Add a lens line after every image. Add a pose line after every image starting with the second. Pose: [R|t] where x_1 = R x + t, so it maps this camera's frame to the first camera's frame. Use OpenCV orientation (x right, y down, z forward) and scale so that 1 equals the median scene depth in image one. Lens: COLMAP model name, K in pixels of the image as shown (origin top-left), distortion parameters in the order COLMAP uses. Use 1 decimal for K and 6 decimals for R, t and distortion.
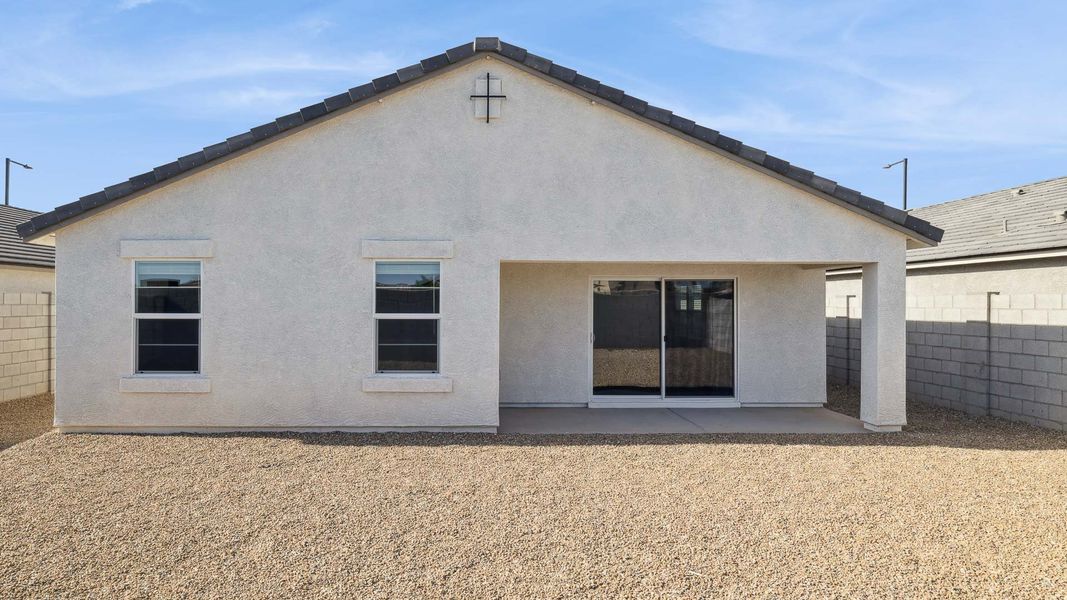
lens RADIAL K [[629.3, 0, 533.5], [0, 629.3, 300.4], [0, 0, 1]] dist [-0.004546, -0.000893]
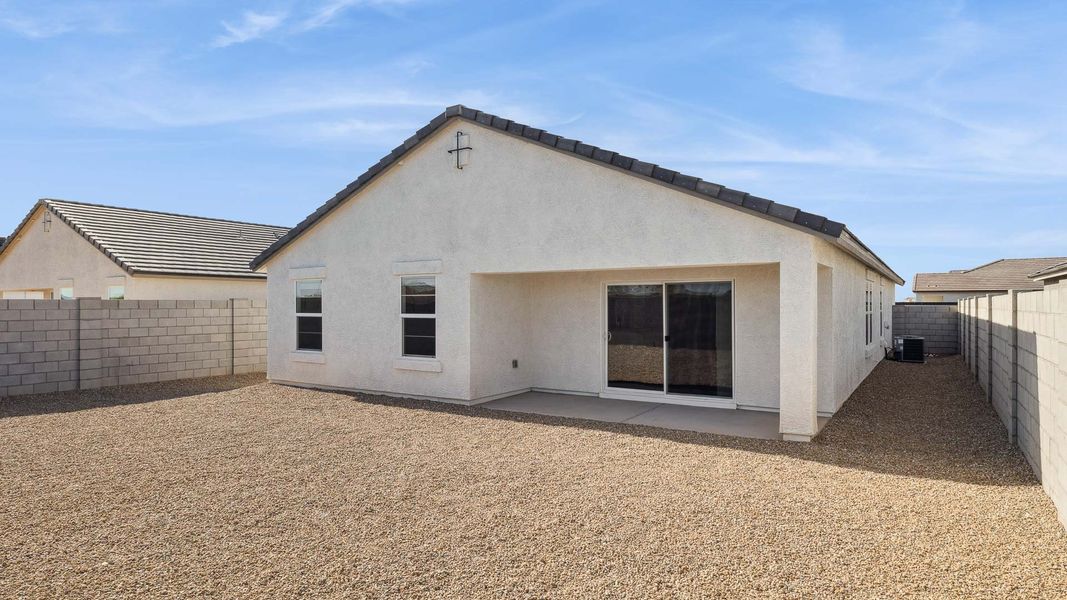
lens RADIAL K [[595.4, 0, 533.7], [0, 595.4, 301.9], [0, 0, 1]] dist [-0.002159, 0.000743]
pose [[0.838534, -0.007348, -0.544800, 0.726592], [0.006365, 0.999973, -0.003690, 0.001000], [0.544812, -0.000374, 0.838558, 0.036509]]
